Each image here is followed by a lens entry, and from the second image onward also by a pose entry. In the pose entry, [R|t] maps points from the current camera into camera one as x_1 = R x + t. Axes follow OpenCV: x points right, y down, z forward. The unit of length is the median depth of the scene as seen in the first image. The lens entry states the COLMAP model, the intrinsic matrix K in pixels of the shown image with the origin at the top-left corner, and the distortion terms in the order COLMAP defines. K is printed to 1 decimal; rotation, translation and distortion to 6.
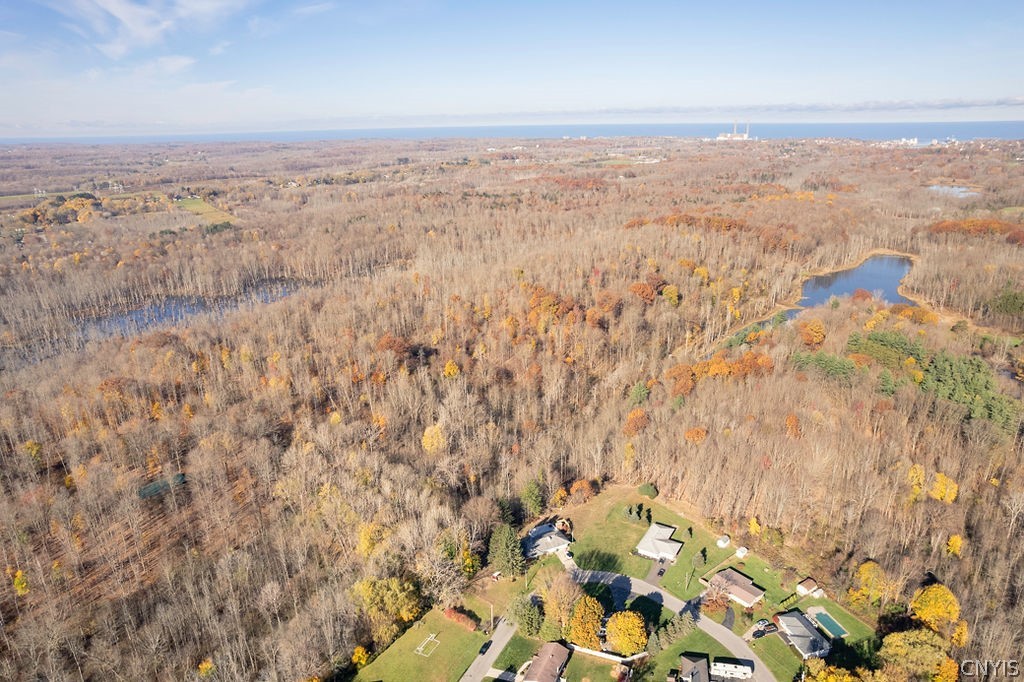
lens RADIAL K [[656.2, 0, 517.4], [0, 656.2, 345.1], [0, 0, 1]] dist [-0.080773, 0.073491]
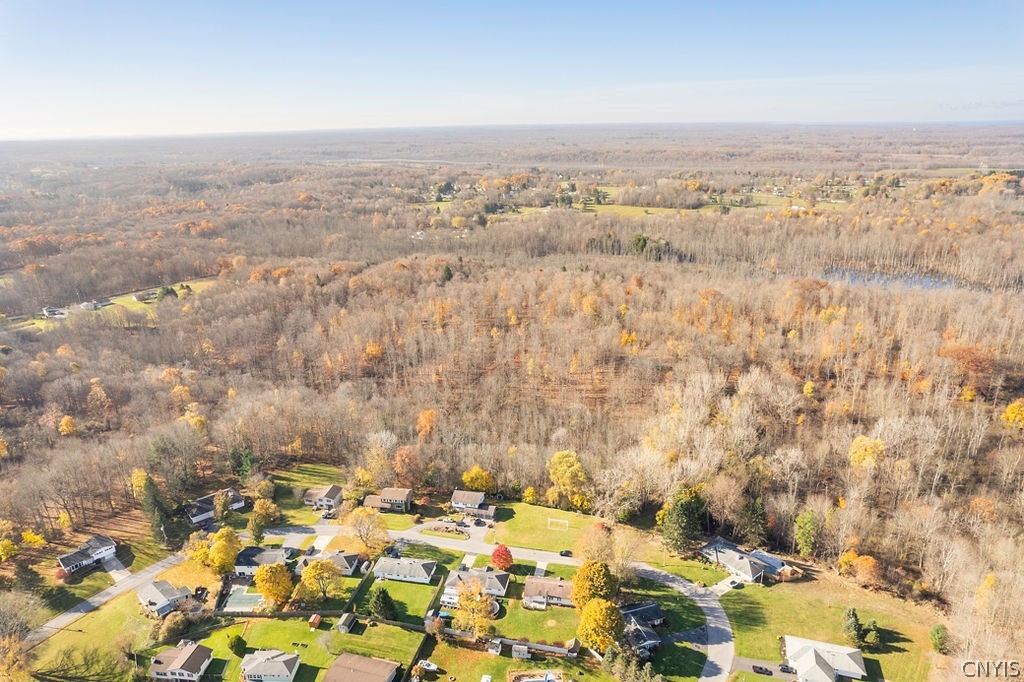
lens RADIAL K [[656.2, 0, 517.4], [0, 656.2, 345.1], [0, 0, 1]] dist [-0.080773, 0.073491]
pose [[0.230932, 0.326573, -0.916527, 0.189887], [-0.302196, 0.919475, 0.251481, -0.021538], [0.924850, 0.218896, 0.311025, 0.123021]]
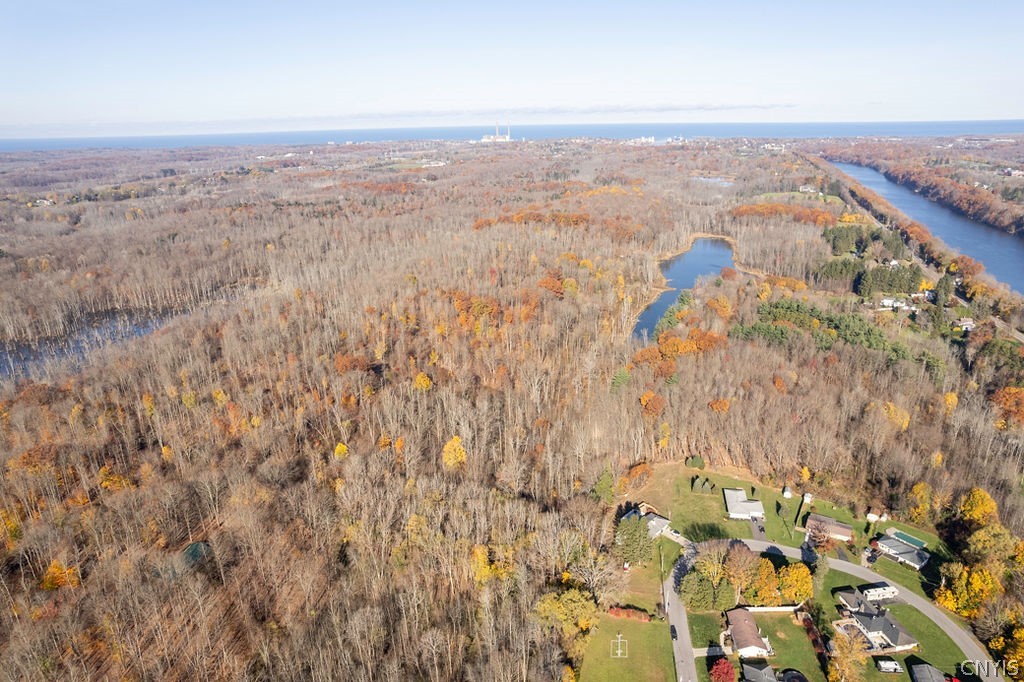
lens RADIAL K [[656.2, 0, 517.4], [0, 656.2, 345.1], [0, 0, 1]] dist [-0.080773, 0.073491]
pose [[0.937013, -0.114672, 0.329935, -0.134838], [0.116606, 0.993080, 0.013994, -0.006385], [-0.329257, 0.025360, 0.943900, 0.025402]]
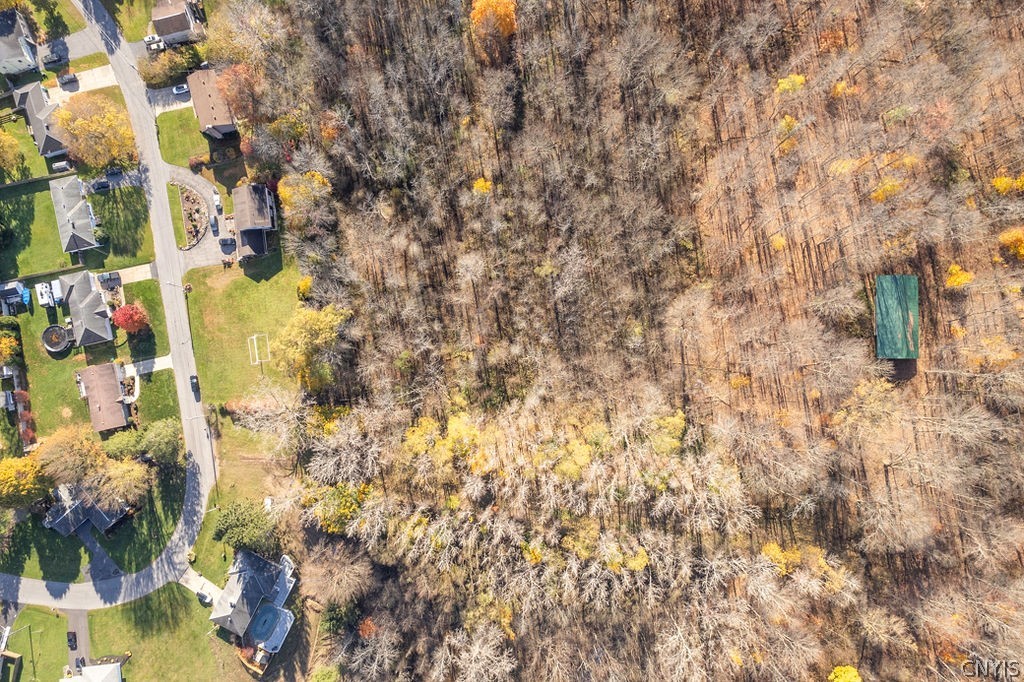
lens RADIAL K [[656.2, 0, 517.4], [0, 656.2, 345.1], [0, 0, 1]] dist [-0.080773, 0.073491]
pose [[-0.796410, 0.604725, -0.006229, -0.095283], [-0.183322, -0.231590, 0.955384, -0.088958], [0.576302, 0.762019, 0.295300, 0.227351]]
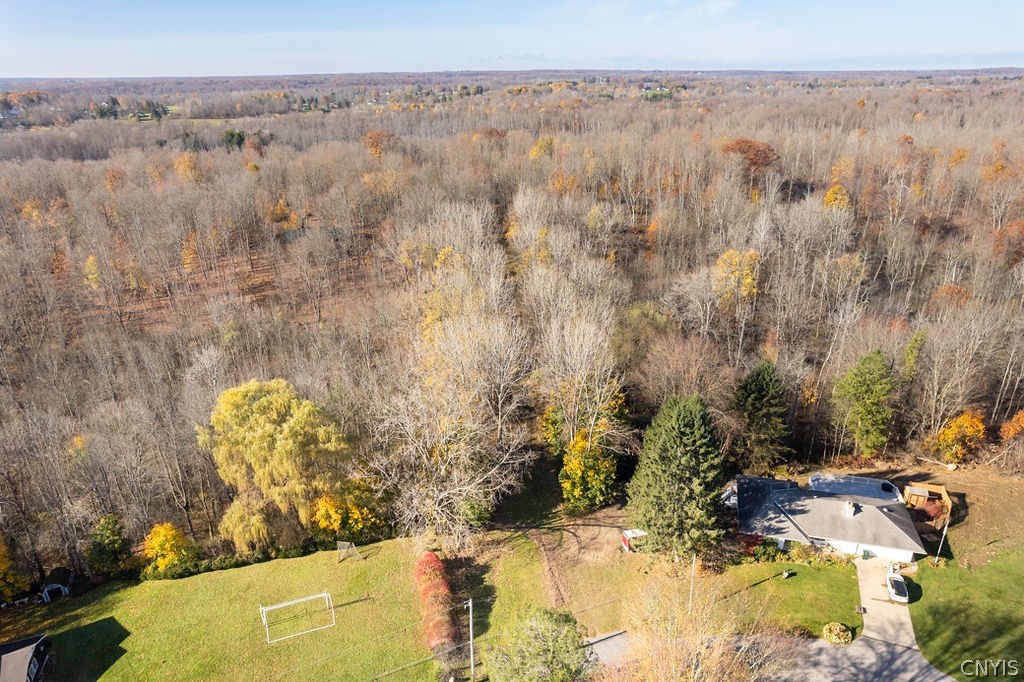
lens RADIAL K [[656.2, 0, 517.4], [0, 656.2, 345.1], [0, 0, 1]] dist [-0.080773, 0.073491]
pose [[0.755067, 0.263472, -0.600380, 0.026701], [-0.213078, 0.964608, 0.155334, 0.061169], [0.620058, 0.010639, 0.784484, 0.194465]]
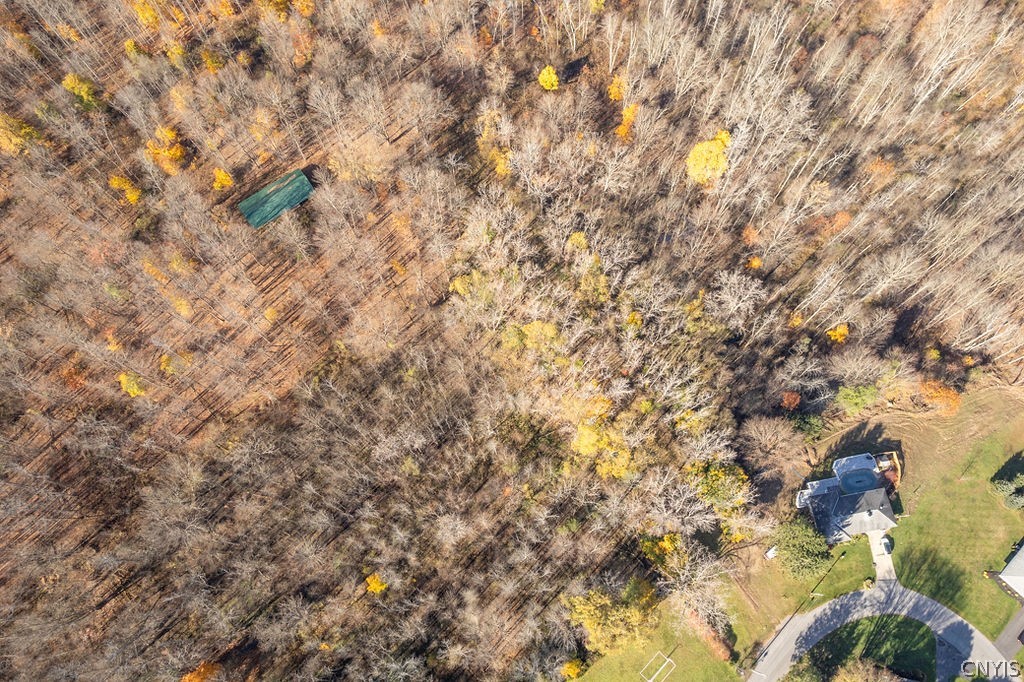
lens RADIAL K [[656.2, 0, 517.4], [0, 656.2, 345.1], [0, 0, 1]] dist [-0.080773, 0.073491]
pose [[0.961185, 0.261877, -0.086856, -0.079008], [-0.093994, 0.606776, 0.789296, -0.078894], [0.259401, -0.750495, 0.607839, 0.190132]]
